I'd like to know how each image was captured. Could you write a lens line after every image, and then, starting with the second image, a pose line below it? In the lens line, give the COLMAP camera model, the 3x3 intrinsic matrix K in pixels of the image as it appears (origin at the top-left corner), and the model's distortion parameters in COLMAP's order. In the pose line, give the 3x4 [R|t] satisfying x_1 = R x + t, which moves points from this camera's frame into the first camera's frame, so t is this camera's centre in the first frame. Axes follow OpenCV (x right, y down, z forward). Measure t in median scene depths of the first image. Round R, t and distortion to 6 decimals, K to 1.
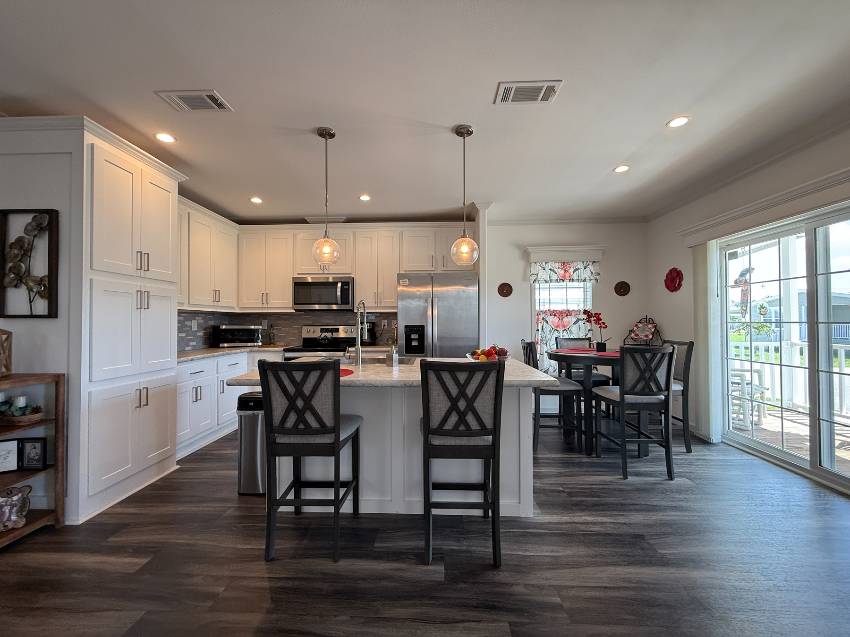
lens RADIAL K [[337.7, 0, 425.0], [0, 337.7, 318.4], [0, 0, 1]] dist [0.001619, 0.000229]
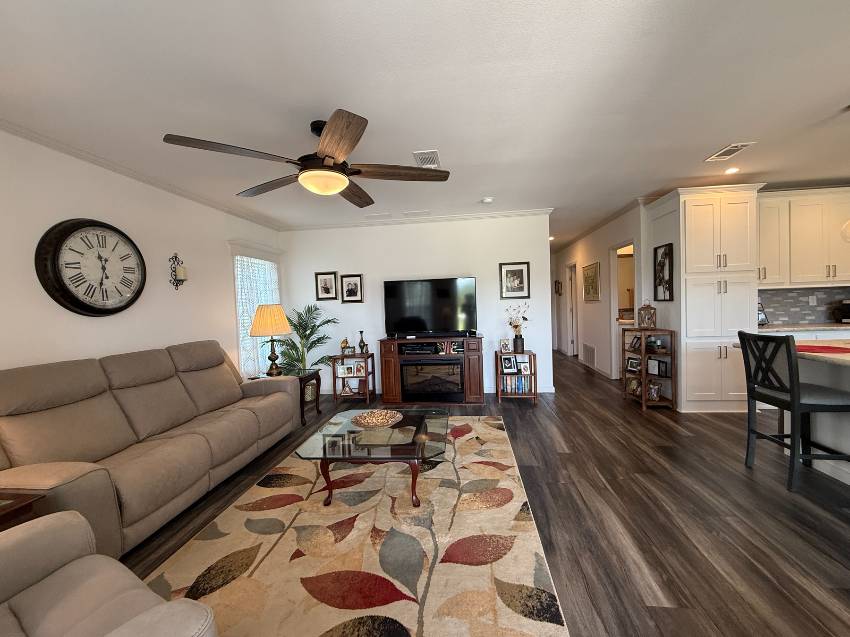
lens RADIAL K [[337.7, 0, 429.8], [0, 337.7, 315.6], [0, 0, 1]] dist [0.001619, 0.000229]
pose [[-0.086892, 0.035900, -0.995571, 0.880079], [0.049120, 0.998289, 0.031711, -0.045918], [0.995006, -0.046147, -0.088506, -0.173411]]
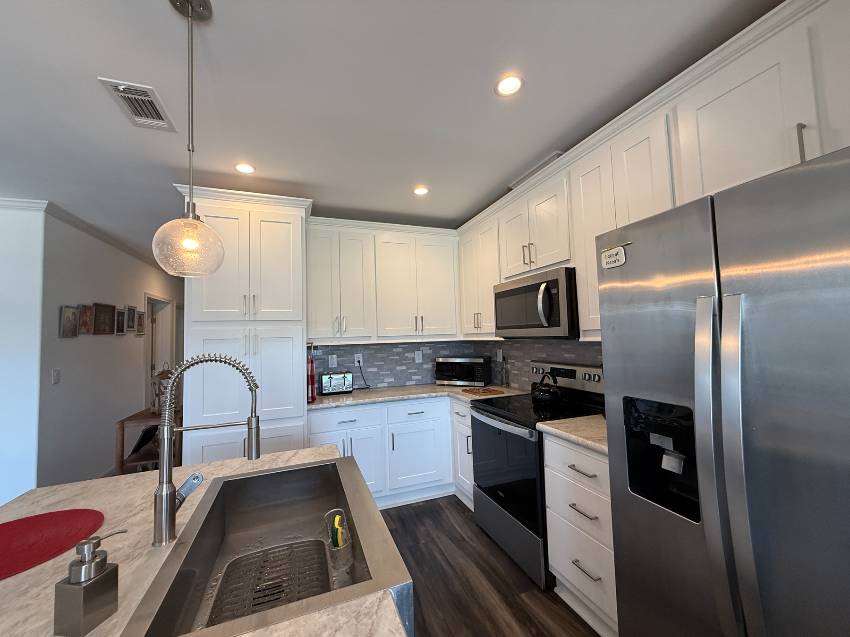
lens RADIAL K [[337.7, 0, 421.8], [0, 337.7, 318.7], [0, 0, 1]] dist [0.001619, 0.000229]
pose [[0.377802, -0.054802, -0.924263, 0.275822], [0.043617, 0.998192, -0.041357, -0.079302], [0.924859, -0.024689, 0.379509, 1.259898]]
